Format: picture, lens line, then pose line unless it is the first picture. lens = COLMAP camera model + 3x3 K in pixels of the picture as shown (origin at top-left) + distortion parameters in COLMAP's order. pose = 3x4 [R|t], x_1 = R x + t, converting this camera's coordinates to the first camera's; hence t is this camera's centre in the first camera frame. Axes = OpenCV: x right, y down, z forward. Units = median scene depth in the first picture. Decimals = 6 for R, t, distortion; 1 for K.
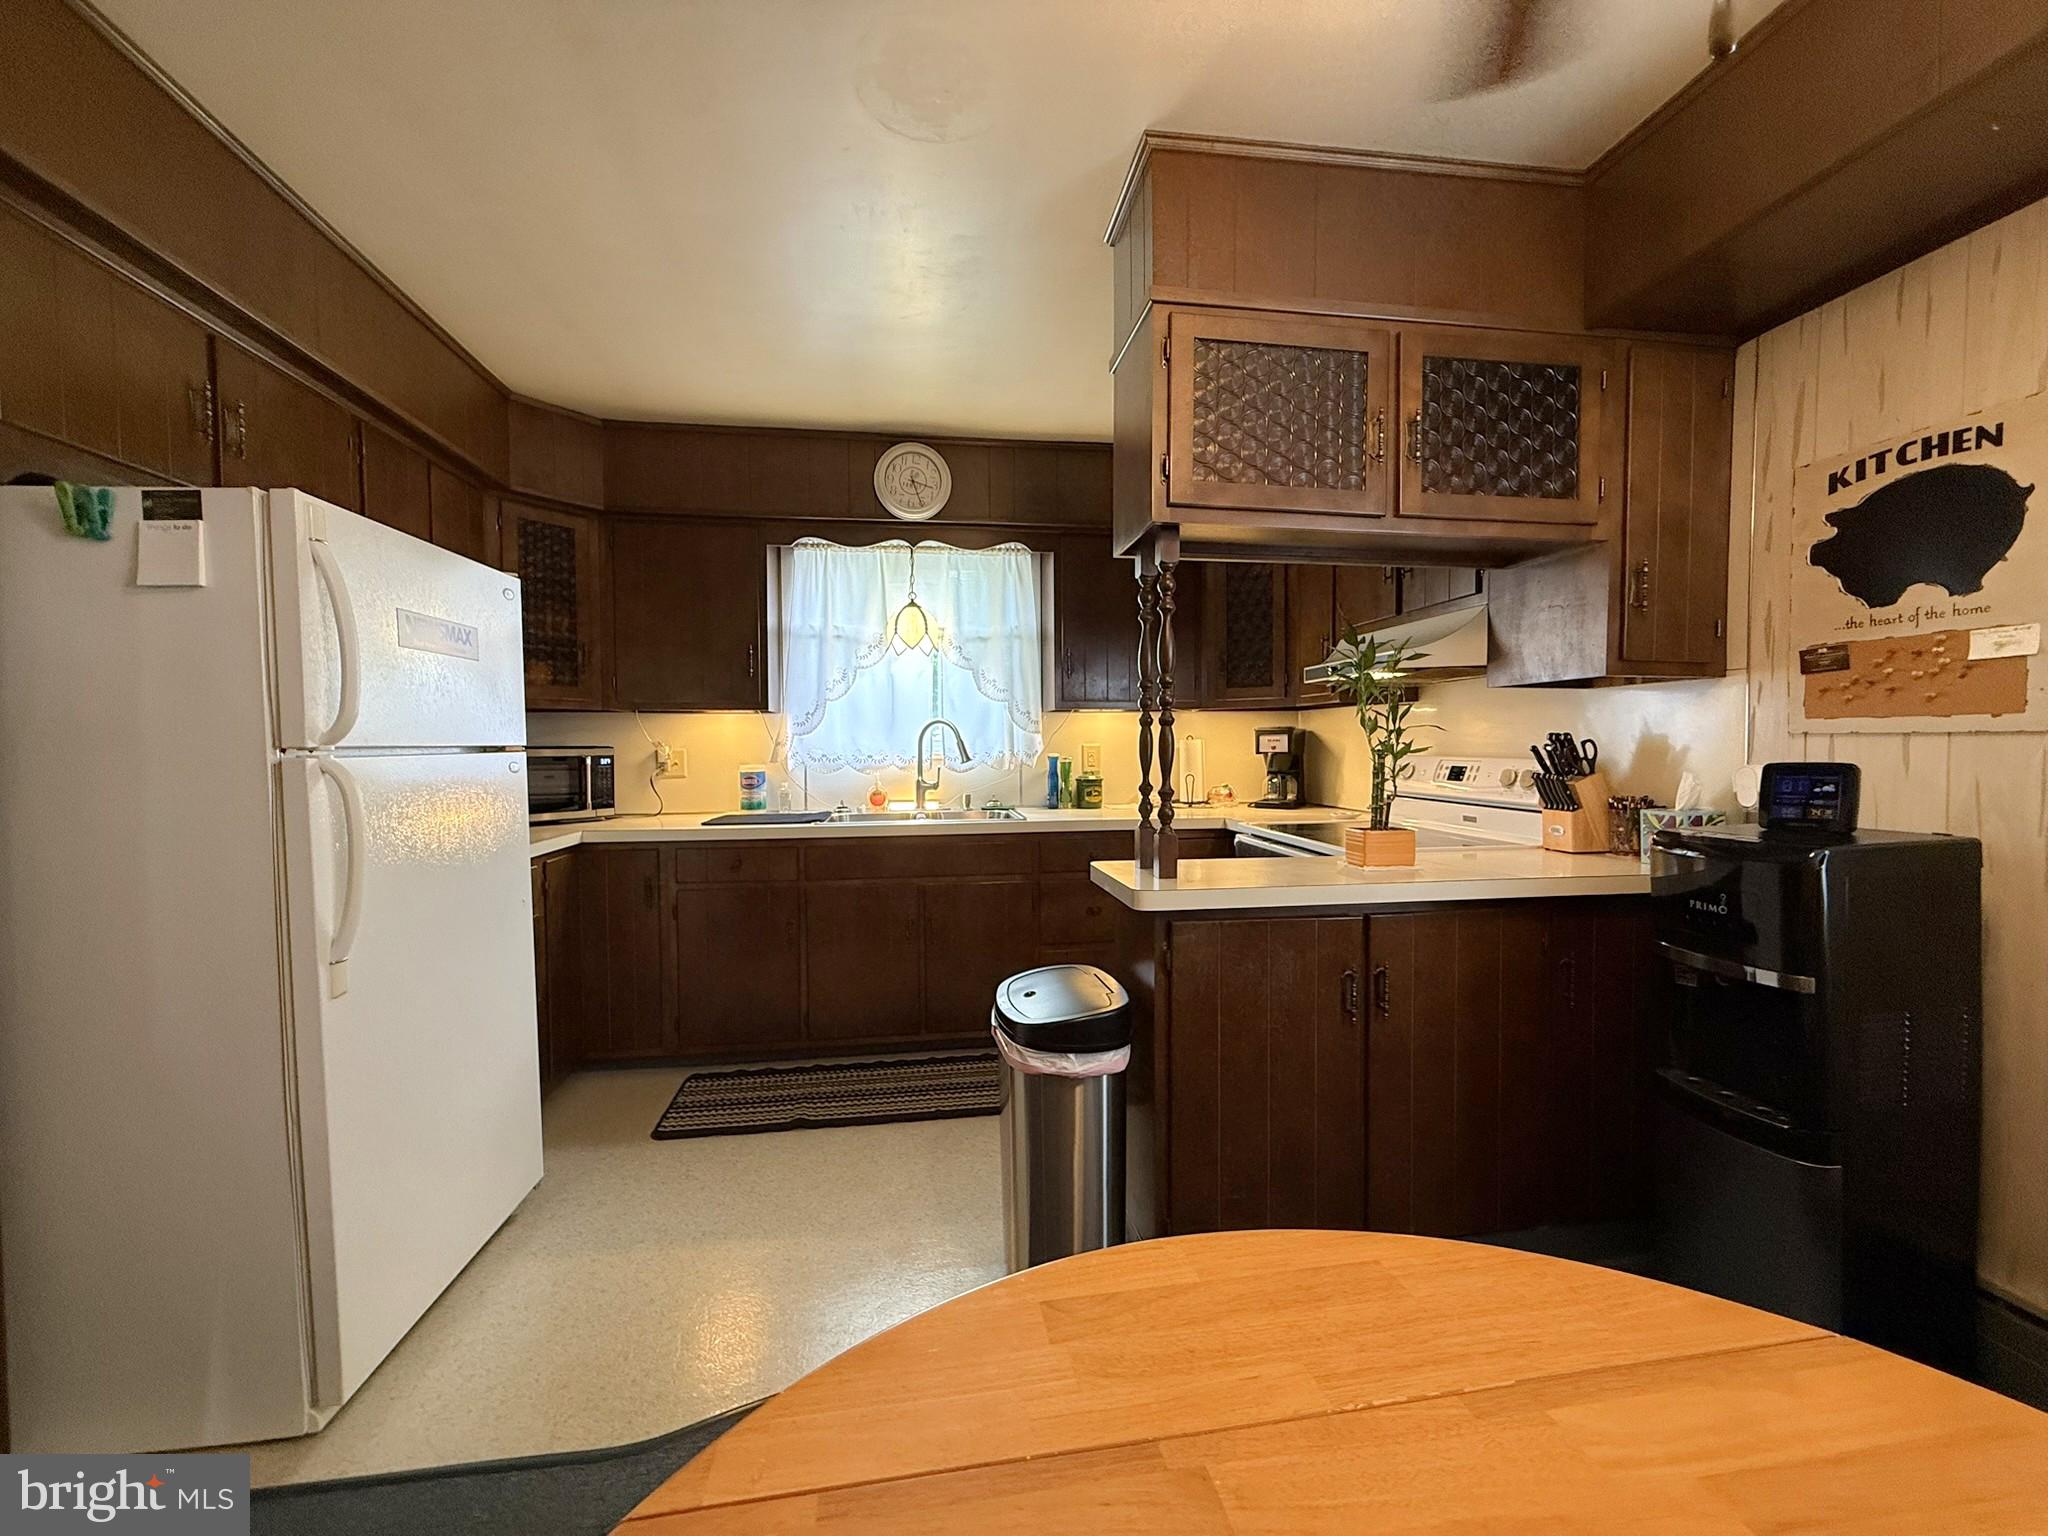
lens RADIAL K [[816.2, 0, 1024.0], [0, 816.2, 768.0], [0, 0, 1]] dist [0.000544, 0.000267]
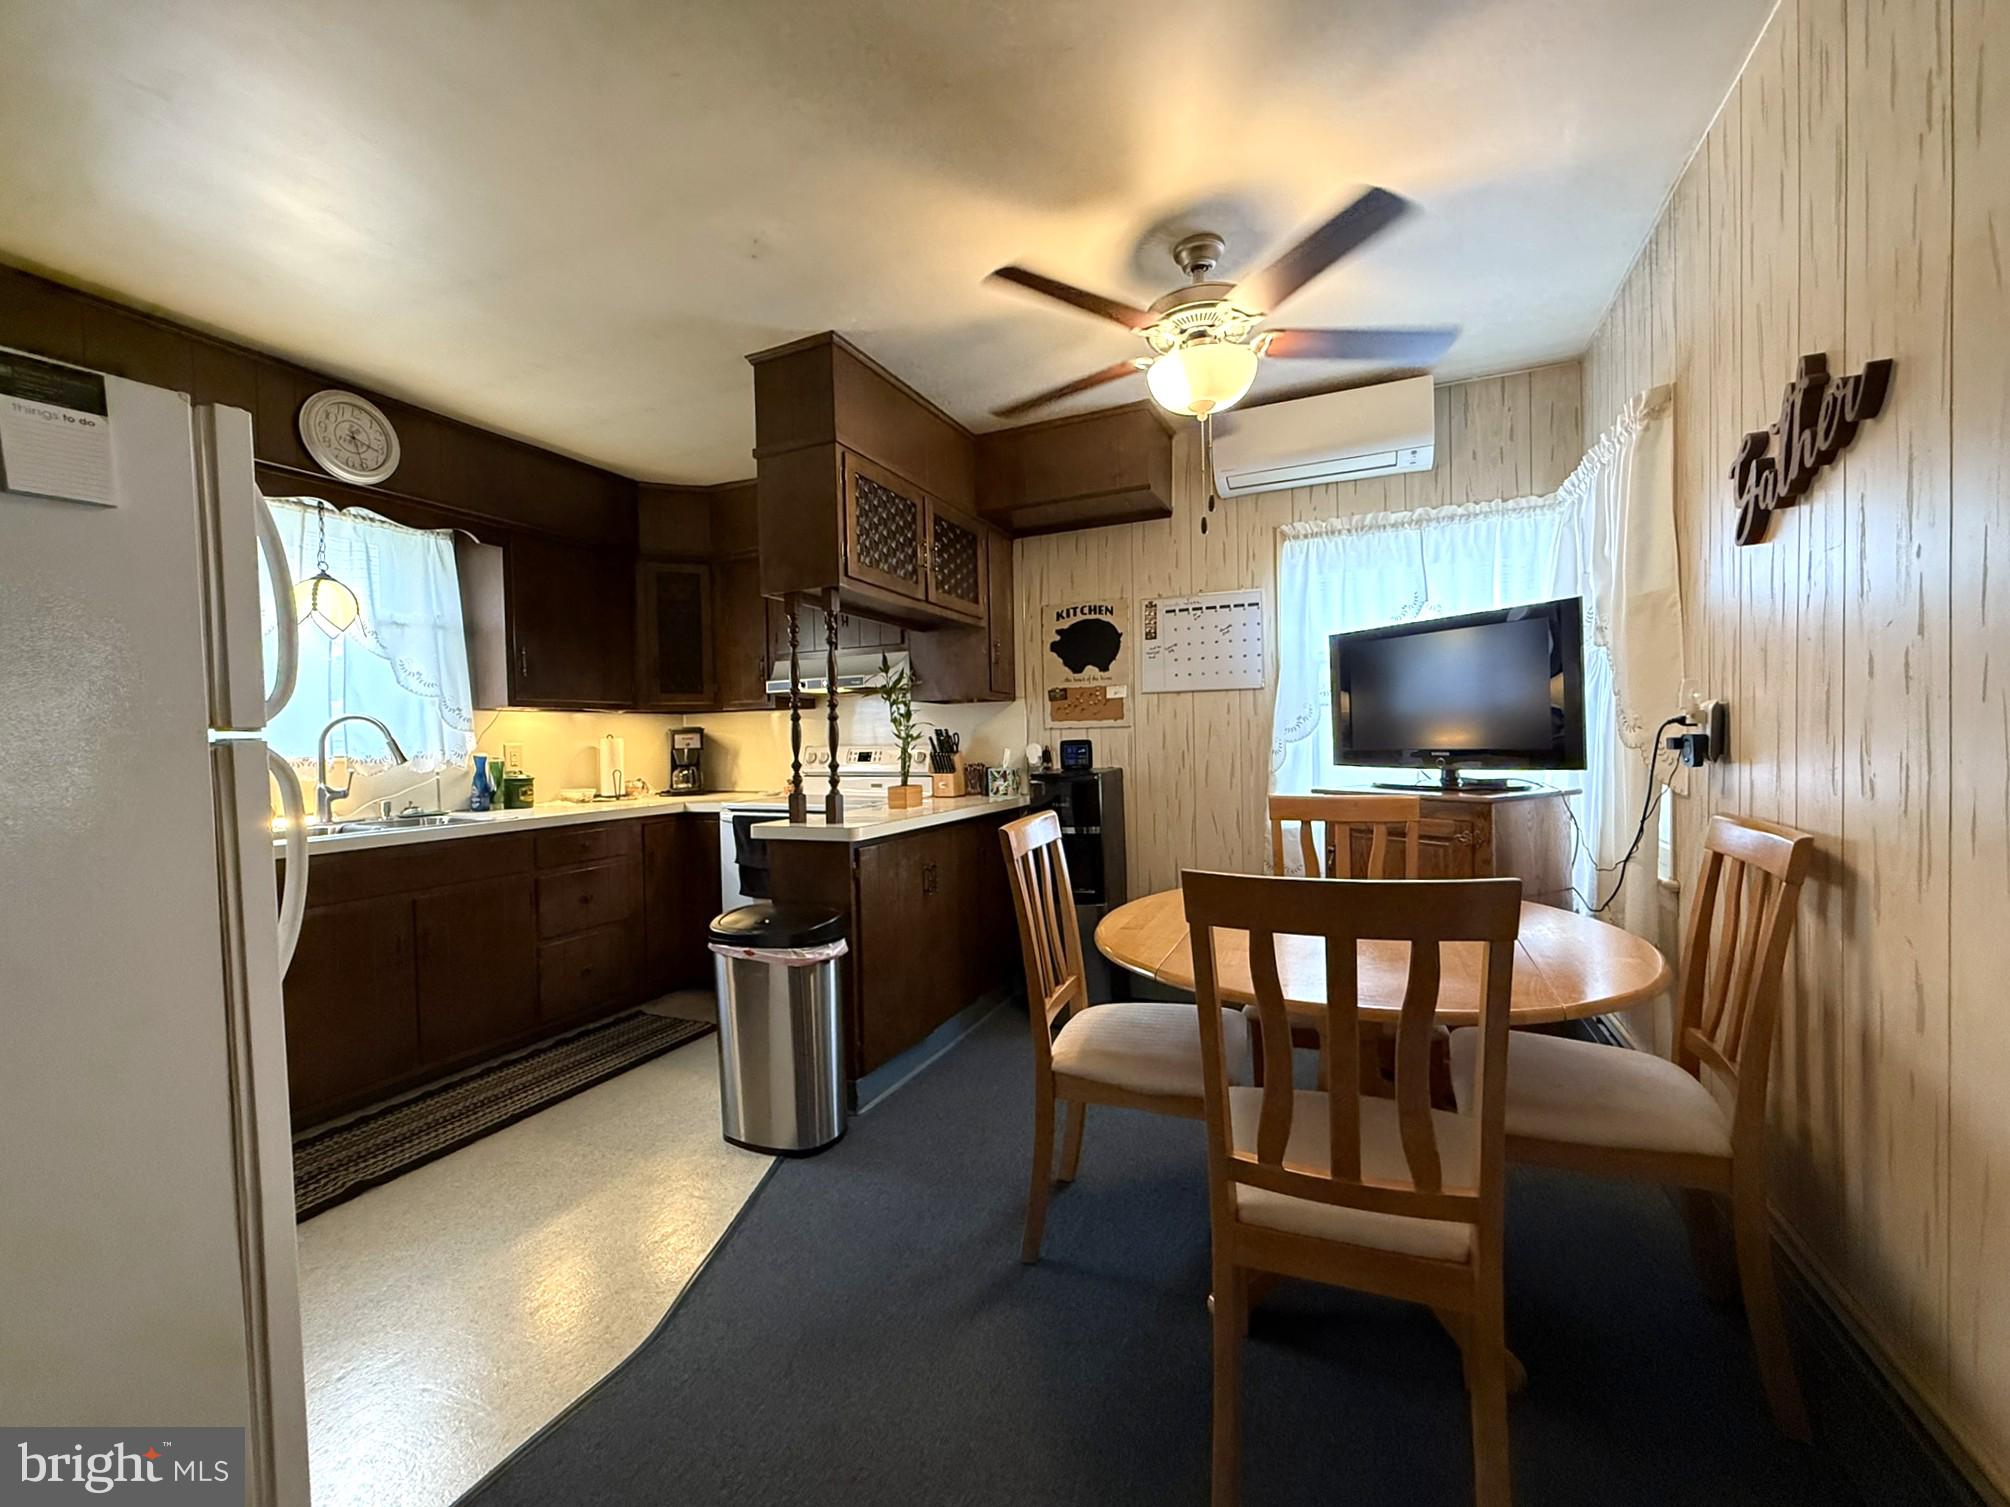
lens RADIAL K [[814.4, 0, 1005.0], [0, 814.4, 753.5], [0, 0, 1]] dist [-0.000602, -0.000359]
pose [[0.535609, -0.018548, 0.844262, -0.816986], [0.043523, 0.999036, -0.005664, 0.027197], [-0.843344, 0.039778, 0.535900, -0.046330]]
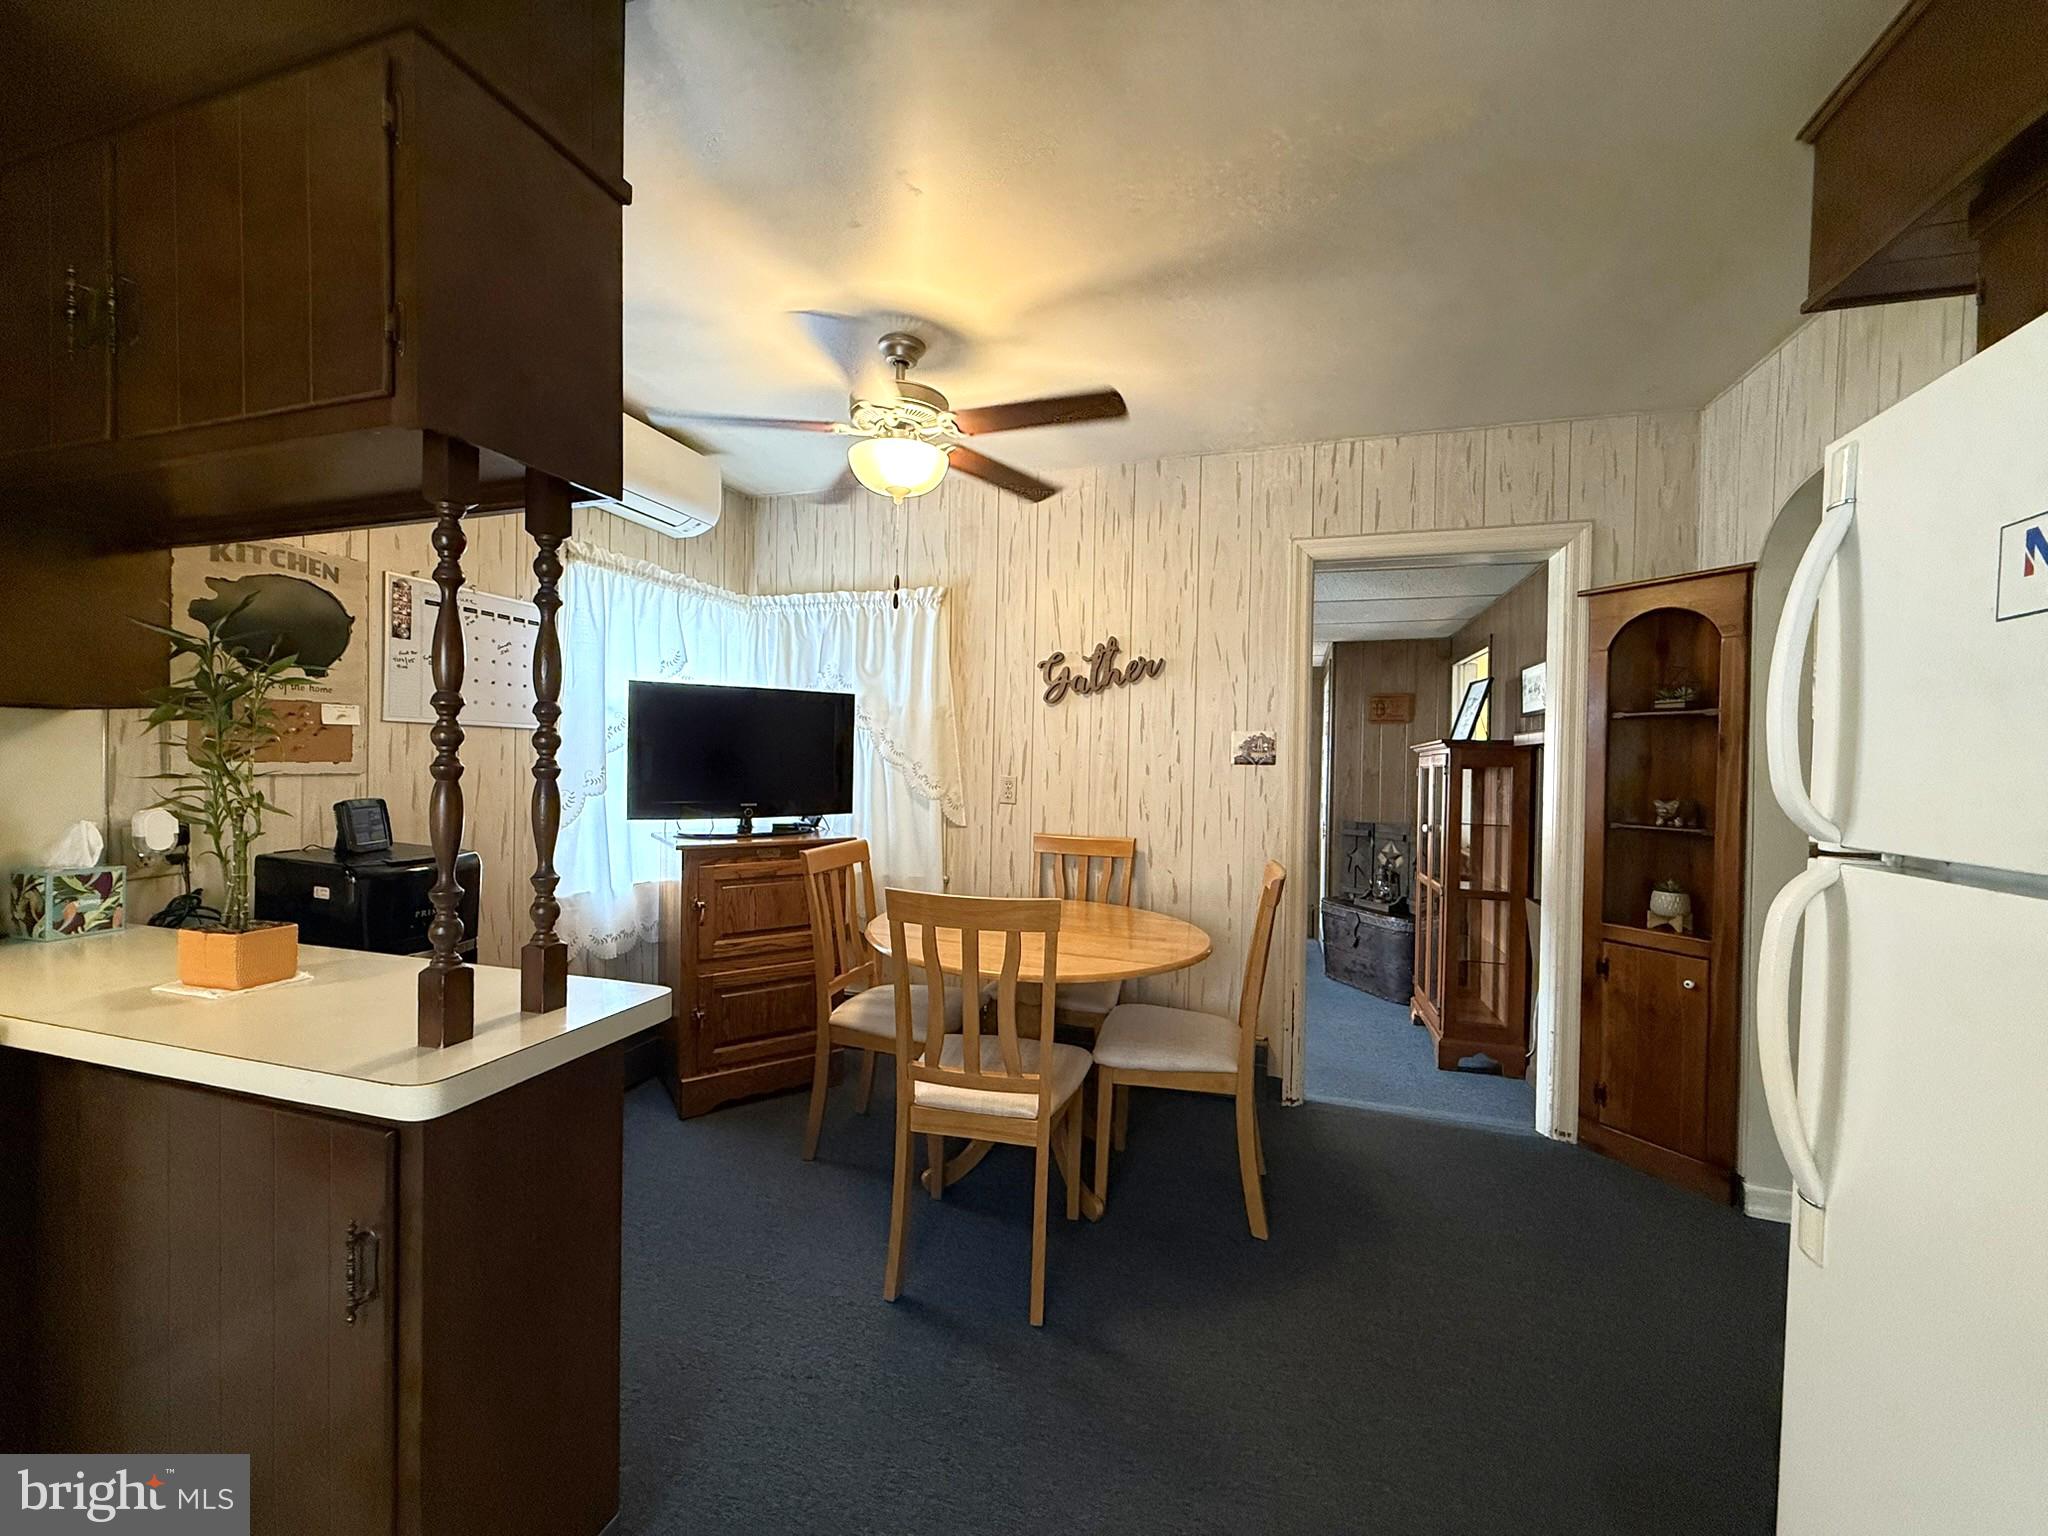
lens RADIAL K [[816.2, 0, 1024.0], [0, 816.2, 768.0], [0, 0, 1]] dist [0.000544, 0.000267]
pose [[-0.902843, -0.013017, 0.429772, -0.416601], [0.000987, 0.999476, 0.032344, -0.073261], [-0.429968, 0.029626, -0.902358, 1.294514]]
